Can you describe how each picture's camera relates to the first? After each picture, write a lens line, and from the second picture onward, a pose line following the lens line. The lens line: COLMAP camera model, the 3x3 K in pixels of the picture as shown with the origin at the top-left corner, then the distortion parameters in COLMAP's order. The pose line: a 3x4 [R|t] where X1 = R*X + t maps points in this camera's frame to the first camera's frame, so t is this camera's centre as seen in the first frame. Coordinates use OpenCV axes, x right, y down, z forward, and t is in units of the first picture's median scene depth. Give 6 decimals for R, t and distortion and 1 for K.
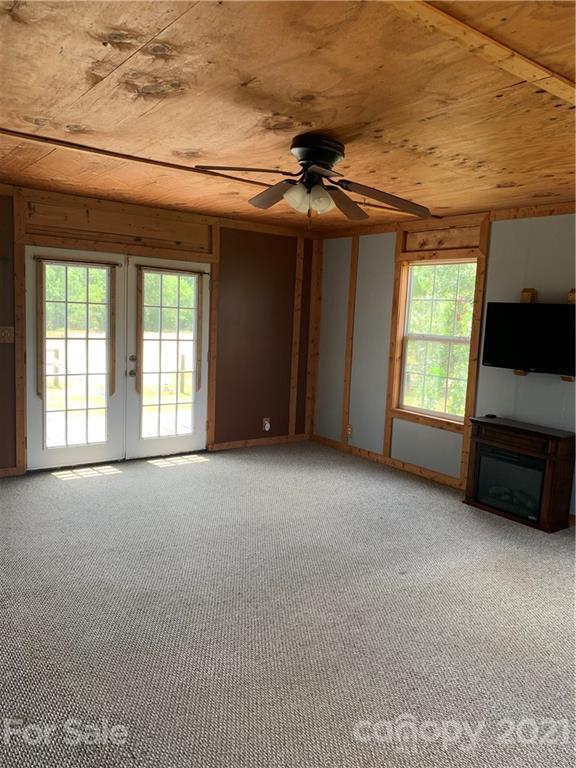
lens RADIAL K [[579.8, 0, 292.1], [0, 579.8, 381.9], [0, 0, 1]] dist [0.008747, 0.001390]
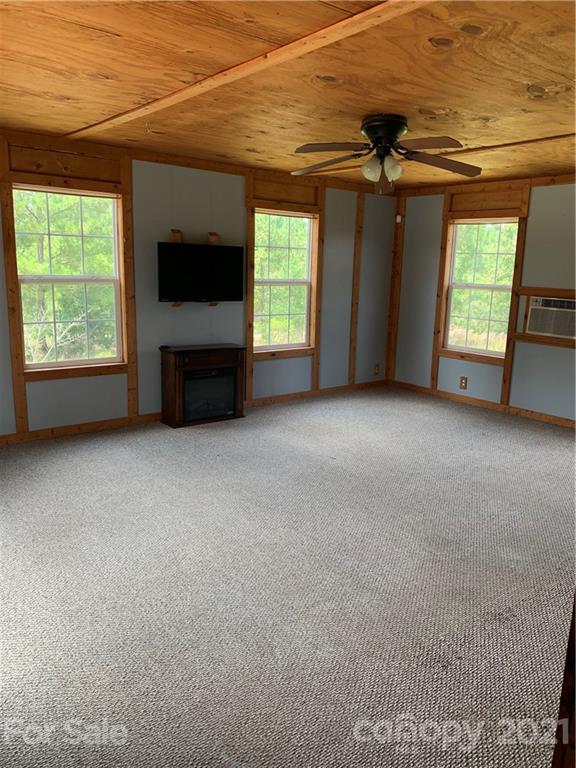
lens RADIAL K [[579.8, 0, 292.1], [0, 579.8, 381.9], [0, 0, 1]] dist [0.008747, 0.001390]
pose [[-0.013751, -0.245193, 0.969377, -0.785342], [0.093103, 0.964943, 0.245392, -0.131478], [-0.995562, 0.093626, 0.009559, 0.792821]]
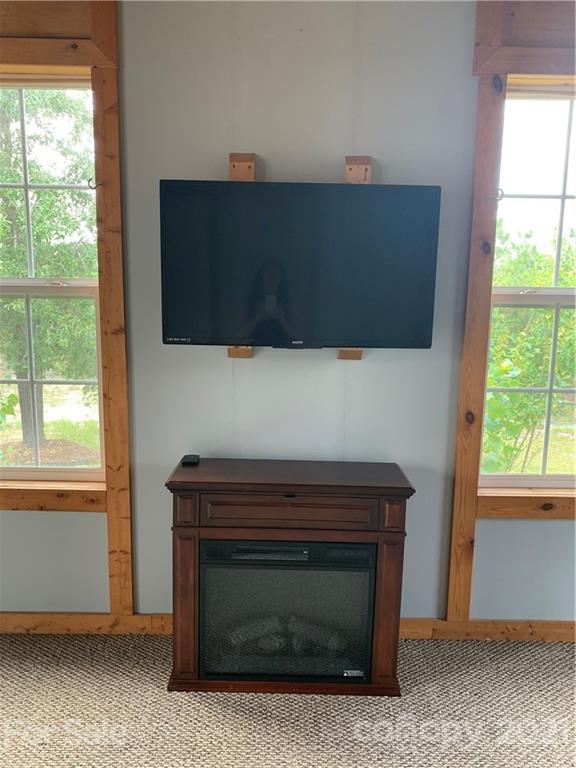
lens RADIAL K [[599.9, 0, 272.1], [0, 599.9, 392.1], [0, 0, 1]] dist [0.010903, 0.006156]
pose [[0.604761, -0.162274, 0.779700, 0.047962], [0.108519, 0.986681, 0.121181, -0.039037], [-0.788979, 0.011327, 0.614315, 0.717744]]
